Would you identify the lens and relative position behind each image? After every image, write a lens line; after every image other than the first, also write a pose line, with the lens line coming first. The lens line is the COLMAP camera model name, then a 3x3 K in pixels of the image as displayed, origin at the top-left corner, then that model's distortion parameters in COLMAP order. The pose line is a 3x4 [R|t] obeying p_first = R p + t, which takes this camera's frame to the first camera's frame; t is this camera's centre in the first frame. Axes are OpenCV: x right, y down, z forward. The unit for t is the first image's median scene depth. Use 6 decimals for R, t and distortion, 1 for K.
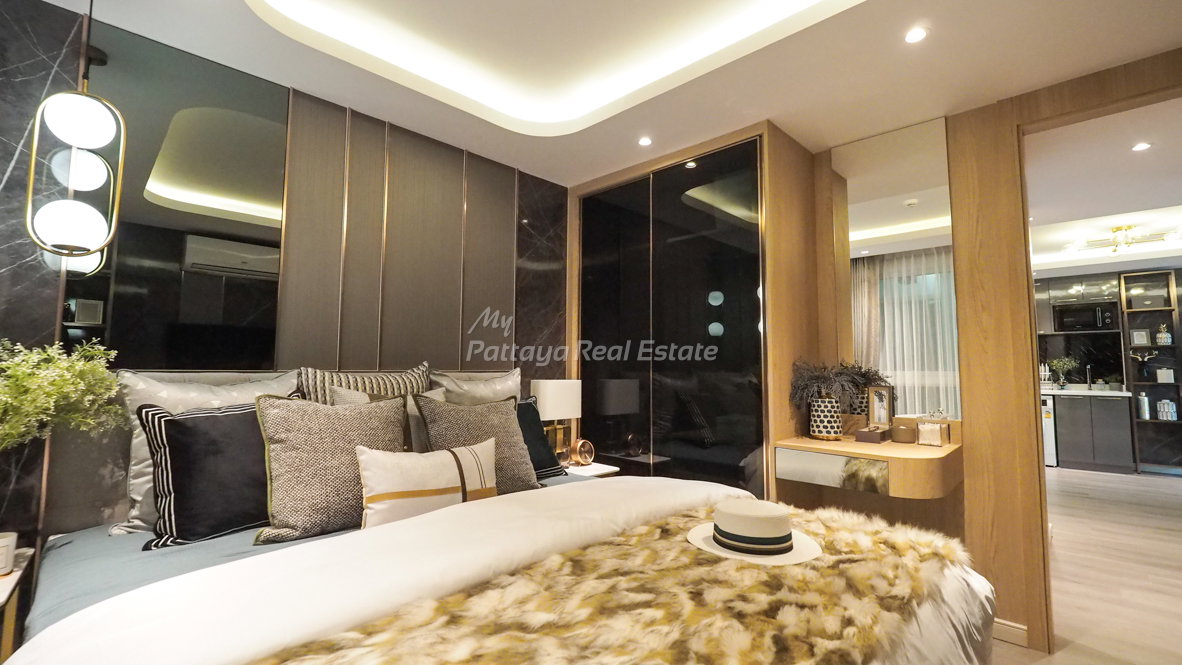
lens RADIAL K [[511.6, 0, 576.8], [0, 511.6, 327.9], [0, 0, 1]] dist [-0.004145, -0.001486]
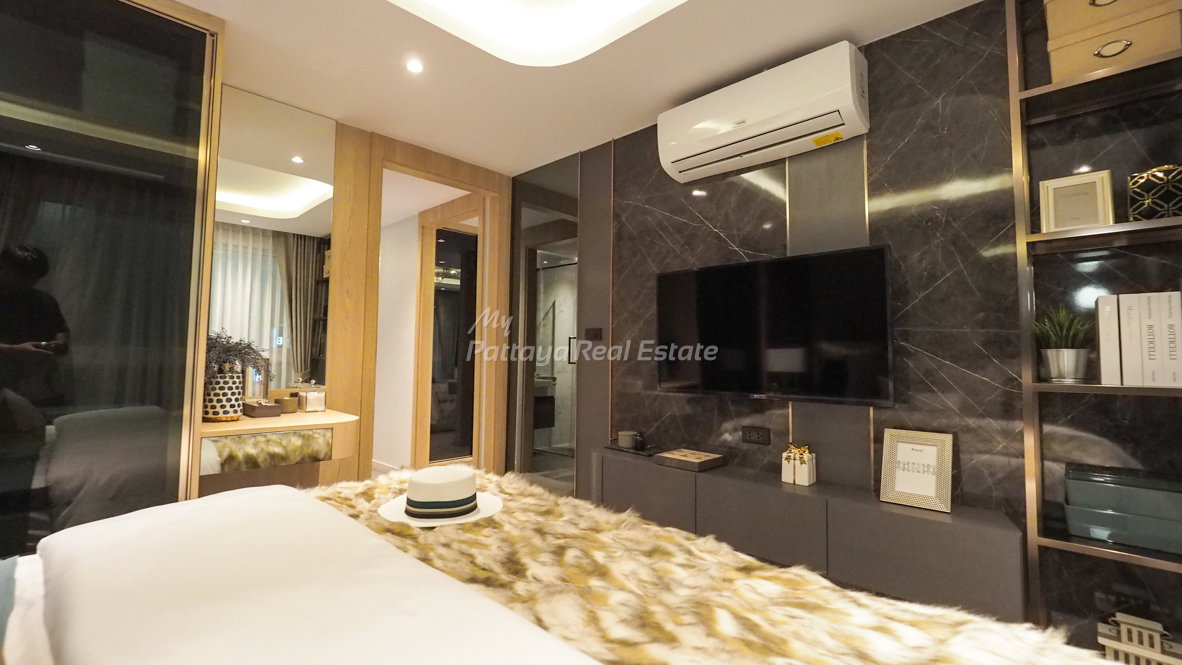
lens RADIAL K [[511.6, 0, 576.8], [0, 511.6, 331.0], [0, 0, 1]] dist [-0.004145, -0.001486]
pose [[-0.021842, 0.040211, 0.998952, -0.396053], [-0.093359, 0.994743, -0.042083, 0.049239], [-0.995393, -0.094181, -0.017973, 0.445836]]
